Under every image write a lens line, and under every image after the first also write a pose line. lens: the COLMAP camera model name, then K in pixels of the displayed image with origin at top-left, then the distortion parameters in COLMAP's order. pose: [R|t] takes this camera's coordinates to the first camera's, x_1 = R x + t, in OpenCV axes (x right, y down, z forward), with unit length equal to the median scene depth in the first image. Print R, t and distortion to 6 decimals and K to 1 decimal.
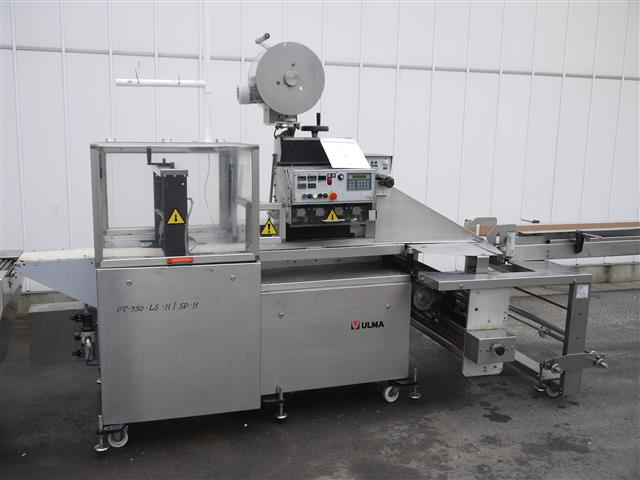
lens RADIAL K [[648.9, 0, 318.7], [0, 648.9, 242.9], [0, 0, 1]] dist [-0.019745, 0.000000]
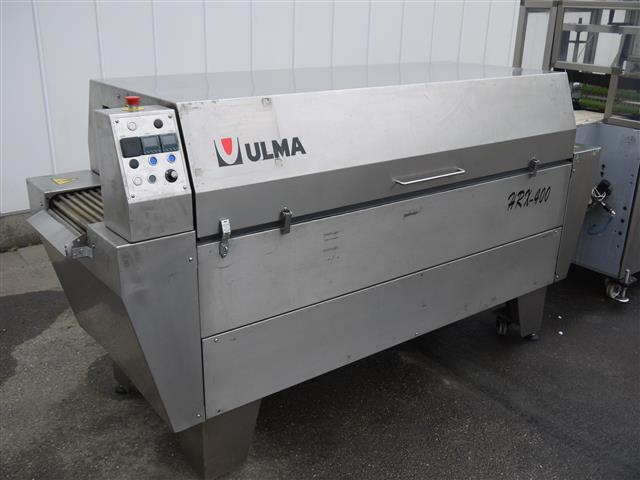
lens RADIAL K [[648.9, 0, 319.1], [0, 648.9, 243.8], [0, 0, 1]] dist [-0.019745, 0.000000]
pose [[0.939413, -0.124521, 0.319369, -1.008405], [0.055211, 0.974486, 0.217550, -0.032215], [-0.338311, -0.186737, 0.922321, 0.168370]]
